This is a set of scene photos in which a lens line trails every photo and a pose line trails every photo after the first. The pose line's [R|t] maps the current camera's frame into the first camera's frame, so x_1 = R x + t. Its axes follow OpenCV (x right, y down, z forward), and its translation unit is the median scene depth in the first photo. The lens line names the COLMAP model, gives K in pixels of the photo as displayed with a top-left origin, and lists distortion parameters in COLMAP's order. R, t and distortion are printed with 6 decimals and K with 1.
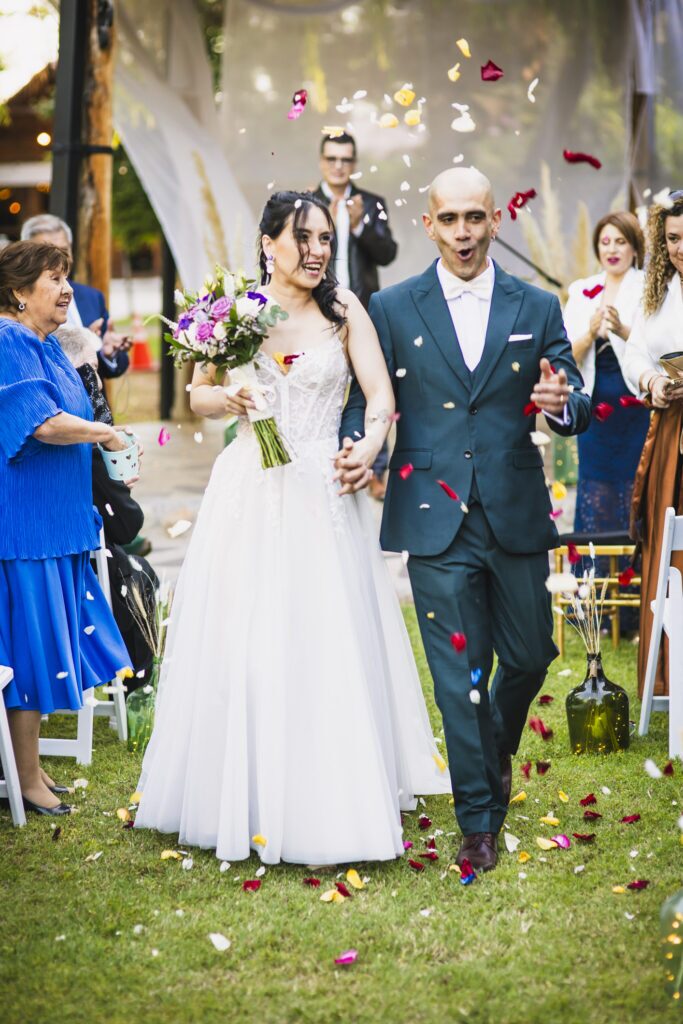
lens RADIAL K [[2290.4, 0, 341.5], [0, 2290.4, 512.0], [0, 0, 1]] dist [0.643046, -7.967159]
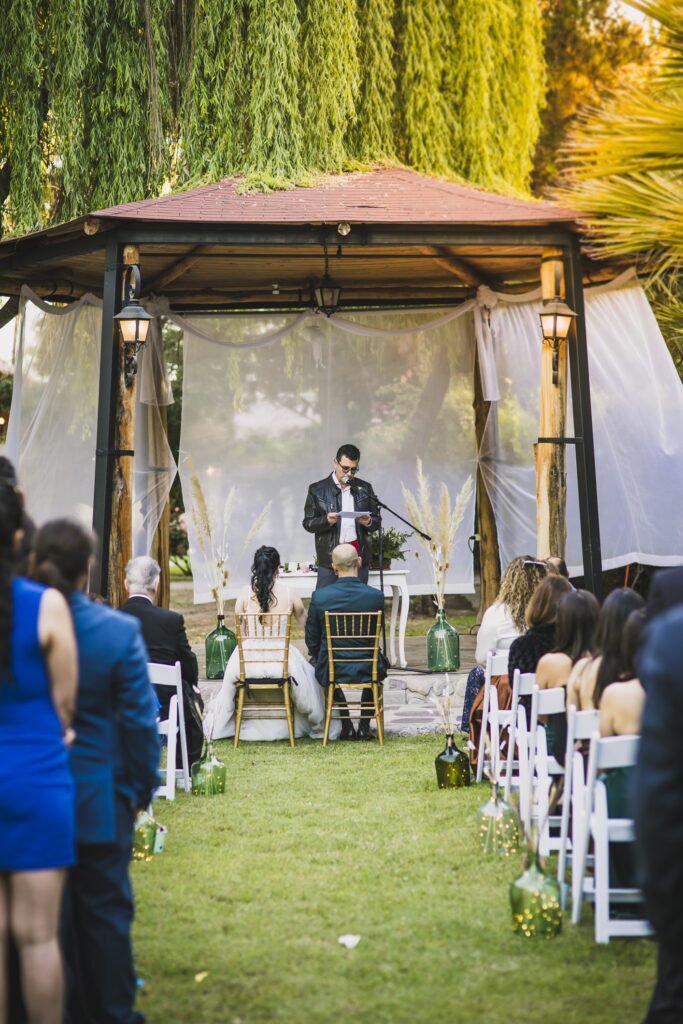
lens RADIAL K [[2290.4, 0, 341.5], [0, 2290.4, 512.0], [0, 0, 1]] dist [0.643046, -7.967159]
pose [[0.998585, -0.008833, 0.052448, -0.042952], [0.014802, 0.993308, -0.114545, 0.057659], [-0.051085, 0.115159, 0.992033, -0.503206]]
